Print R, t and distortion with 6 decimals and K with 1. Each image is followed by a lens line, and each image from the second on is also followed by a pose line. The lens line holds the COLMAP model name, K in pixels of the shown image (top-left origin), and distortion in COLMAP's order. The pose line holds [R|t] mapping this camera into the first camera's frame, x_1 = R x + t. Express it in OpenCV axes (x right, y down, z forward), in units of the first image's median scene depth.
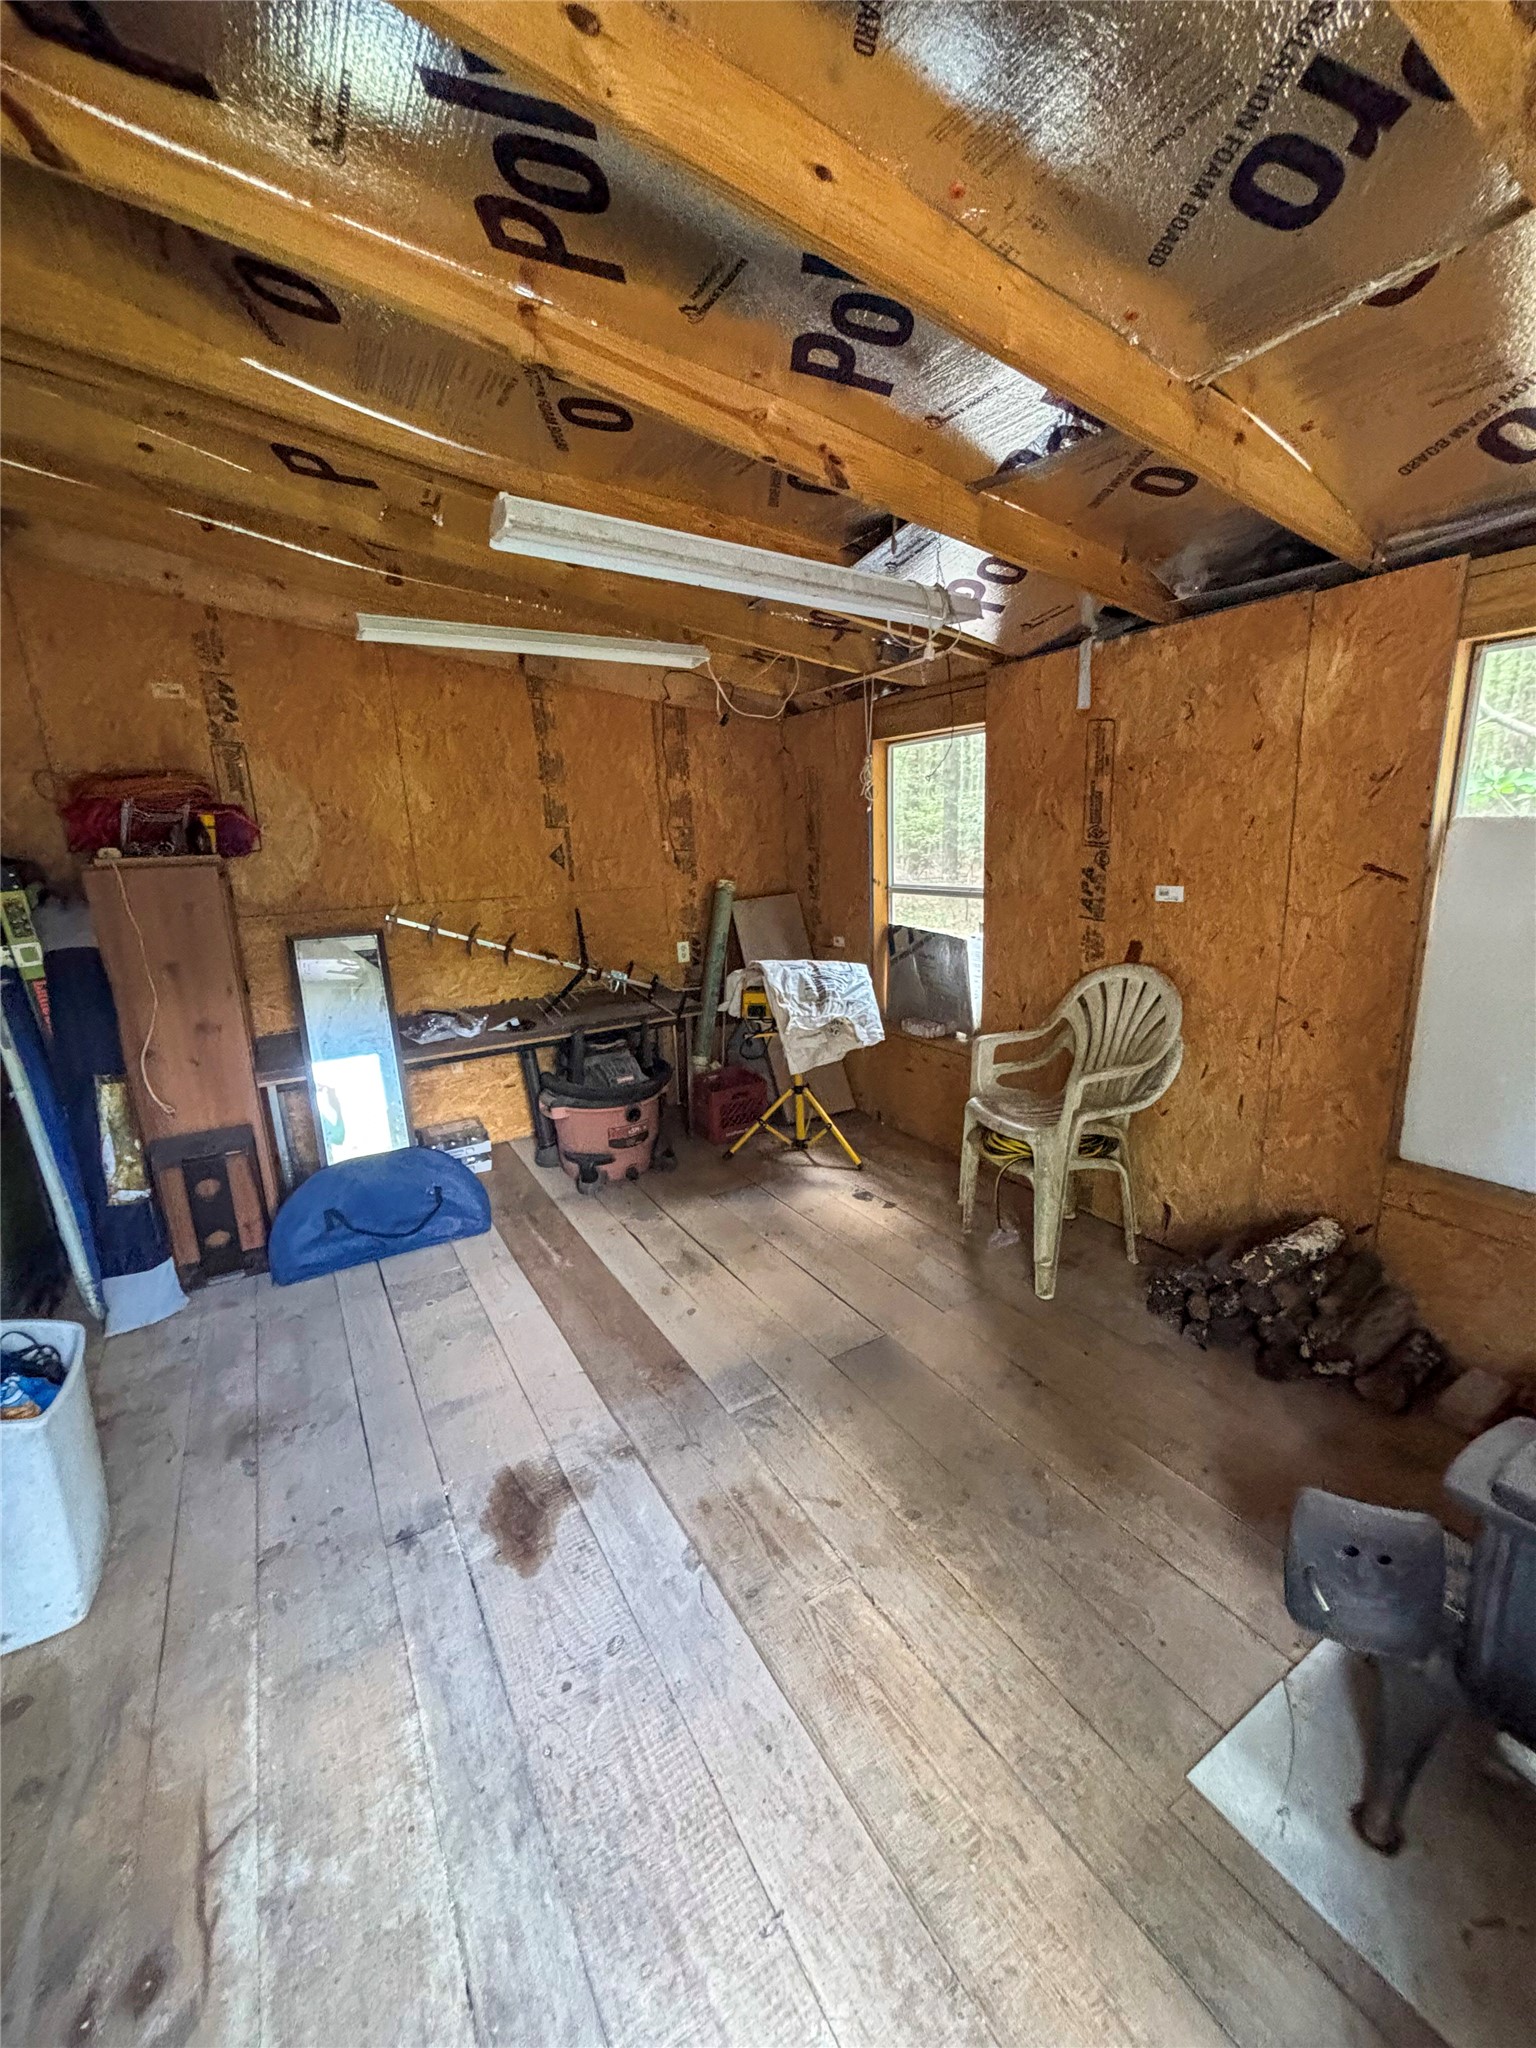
lens RADIAL K [[842.2, 0, 771.7], [0, 842.2, 1025.2], [0, 0, 1]] dist [0.004610, 0.000244]
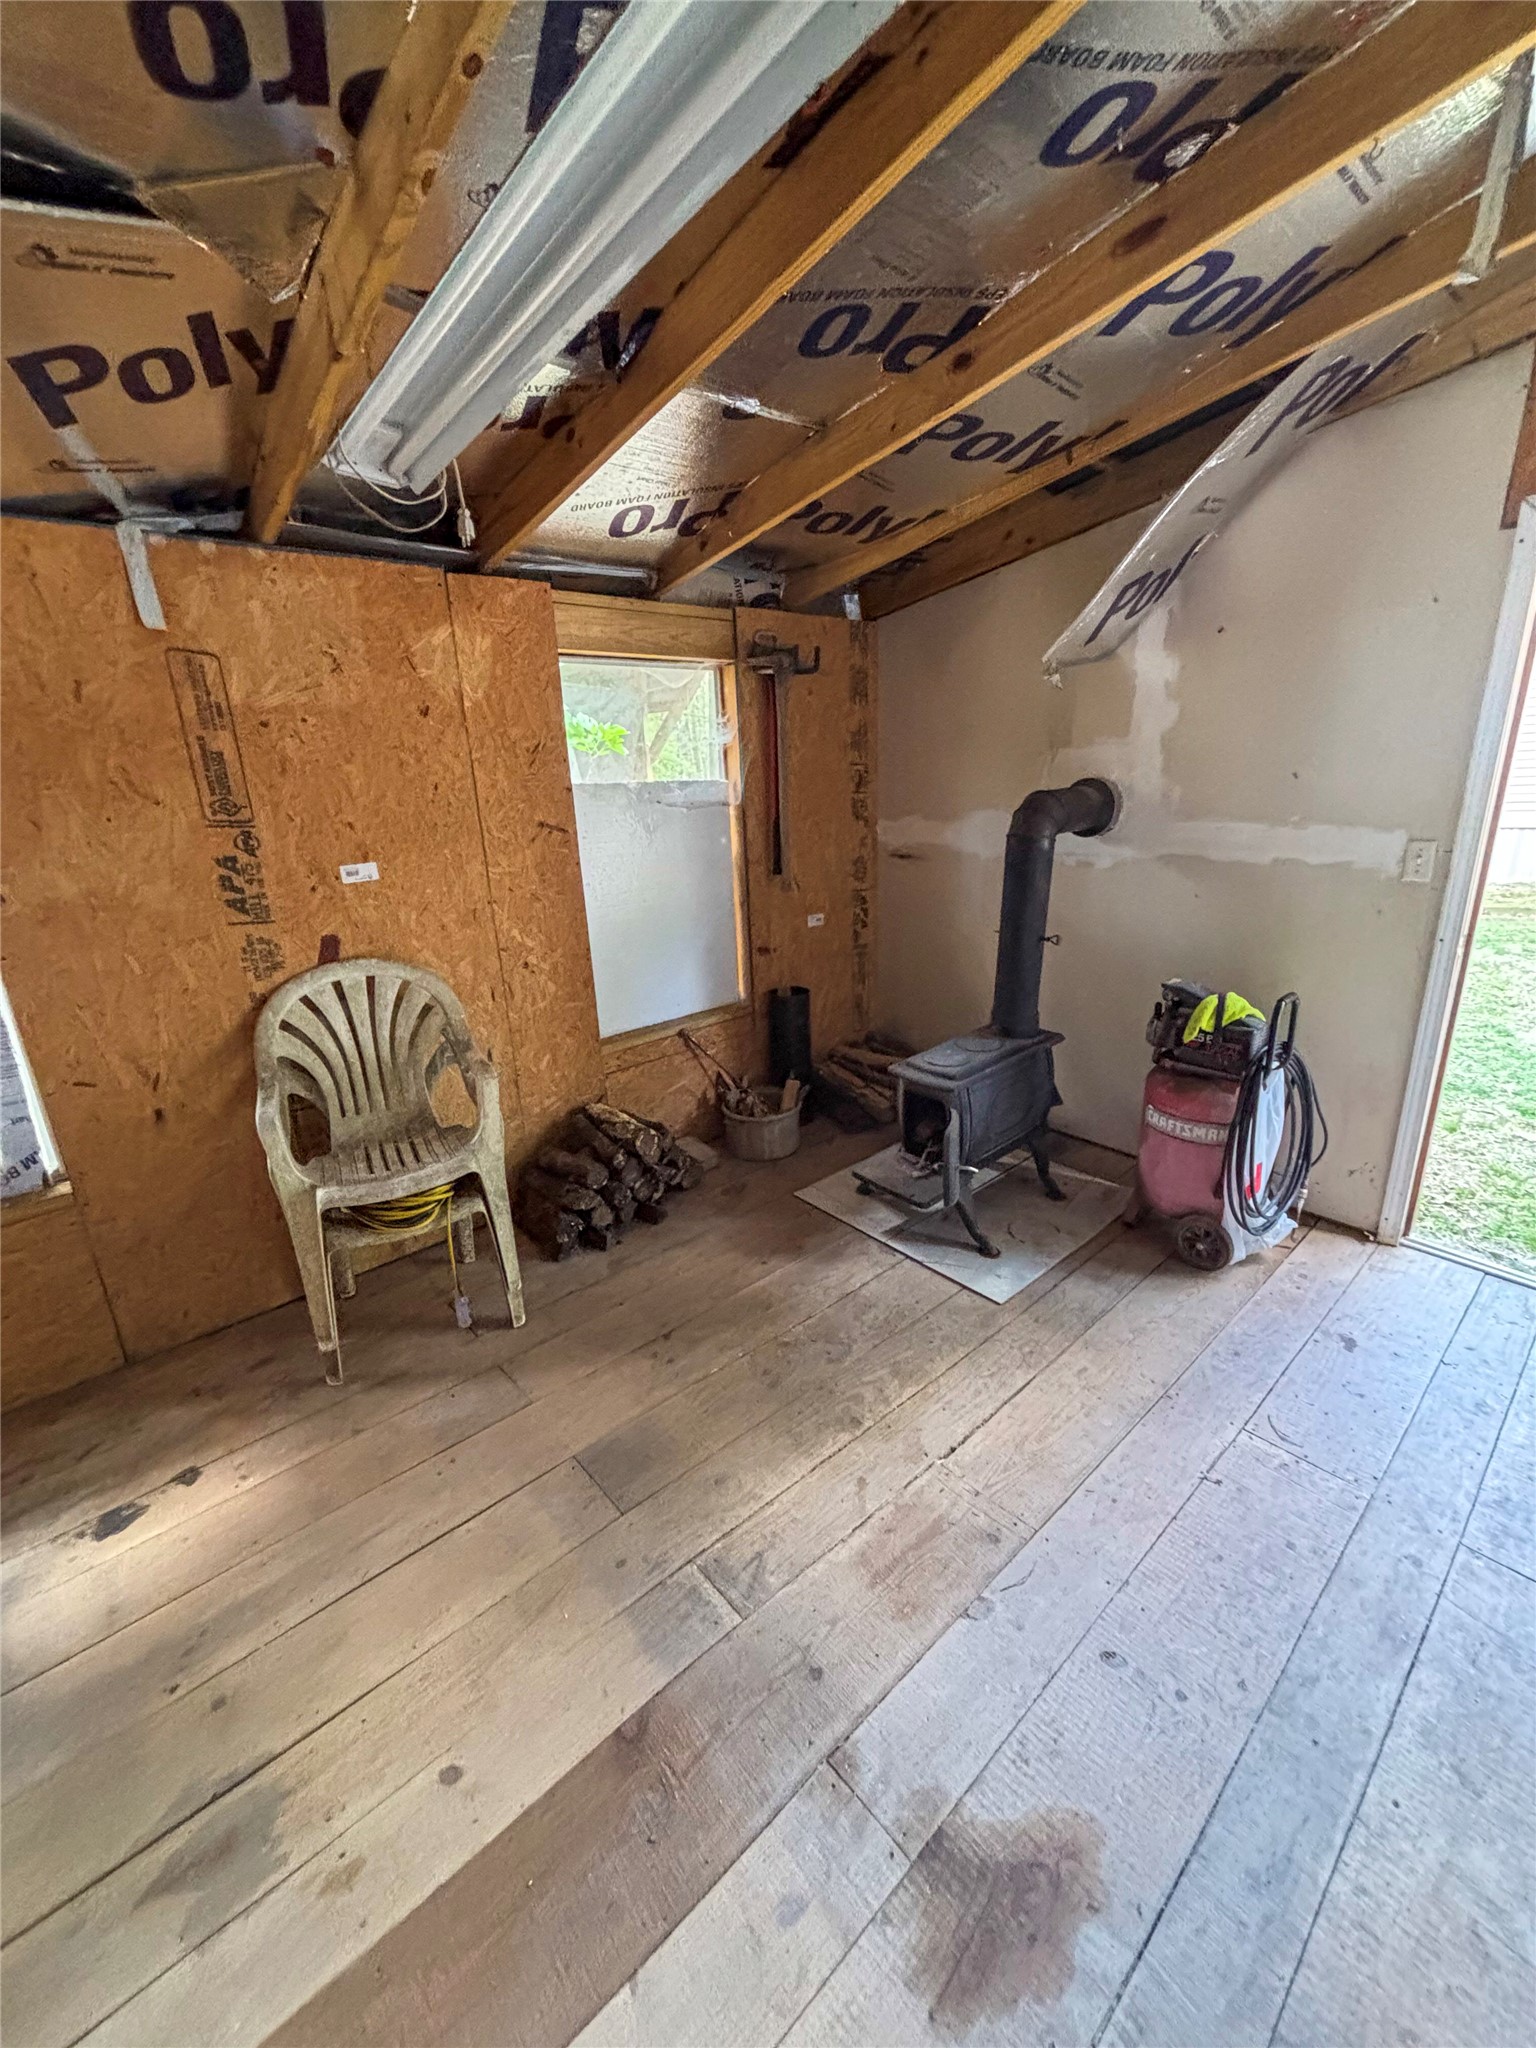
lens RADIAL K [[842.2, 0, 771.5], [0, 842.2, 1021.9], [0, 0, 1]] dist [0.004610, 0.000244]
pose [[-0.184898, -0.239644, 0.953092, -0.491377], [0.273585, 0.918925, 0.284128, -0.146584], [-0.943909, 0.313286, -0.104344, 0.740693]]
